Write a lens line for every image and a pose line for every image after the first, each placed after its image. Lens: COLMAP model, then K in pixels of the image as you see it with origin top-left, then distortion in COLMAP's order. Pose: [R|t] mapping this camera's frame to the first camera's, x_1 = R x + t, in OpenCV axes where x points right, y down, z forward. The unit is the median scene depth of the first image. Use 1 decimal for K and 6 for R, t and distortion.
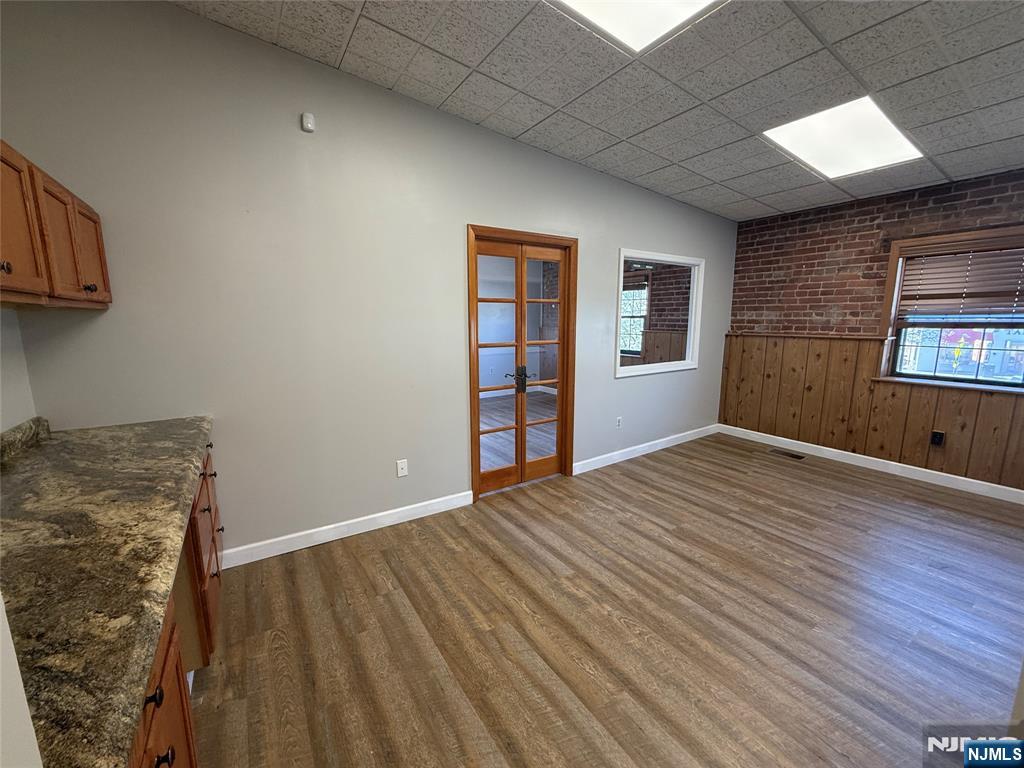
lens RADIAL K [[408.8, 0, 508.9], [0, 408.8, 385.2], [0, 0, 1]] dist [-0.000010, -0.000336]
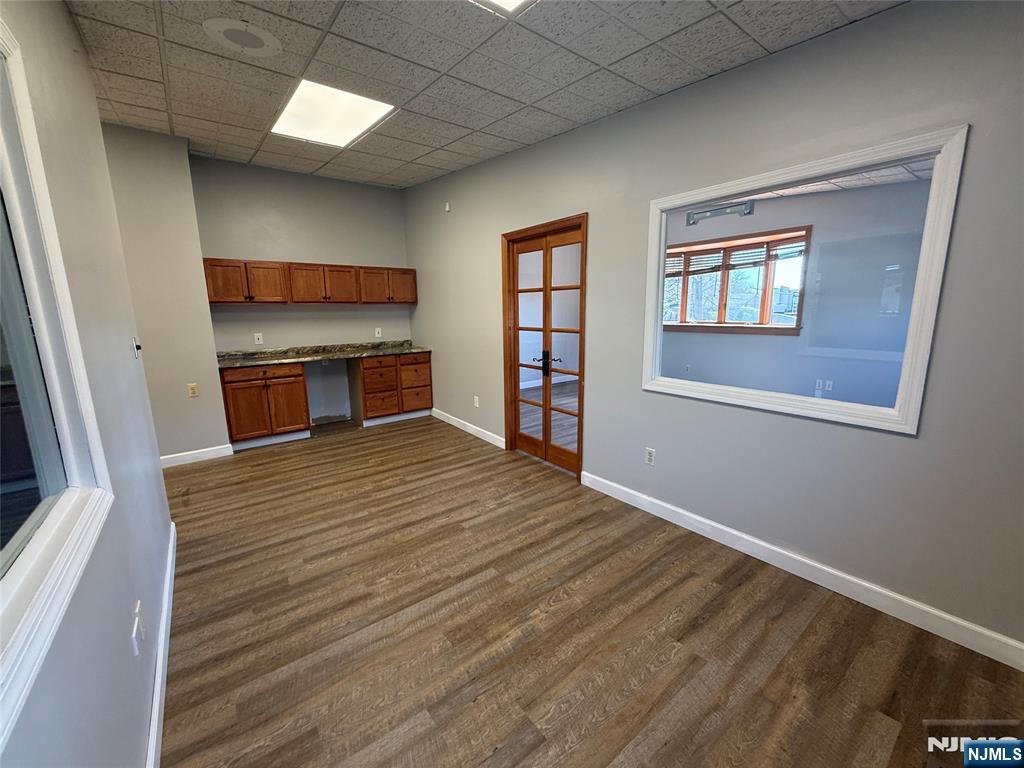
lens RADIAL K [[408.8, 0, 508.9], [0, 408.8, 385.2], [0, 0, 1]] dist [-0.000010, -0.000336]
pose [[0.065054, 0.188771, -0.979864, 1.268308], [-0.147815, 0.972934, 0.177622, -0.157436], [0.986873, 0.133283, 0.091196, 0.956056]]
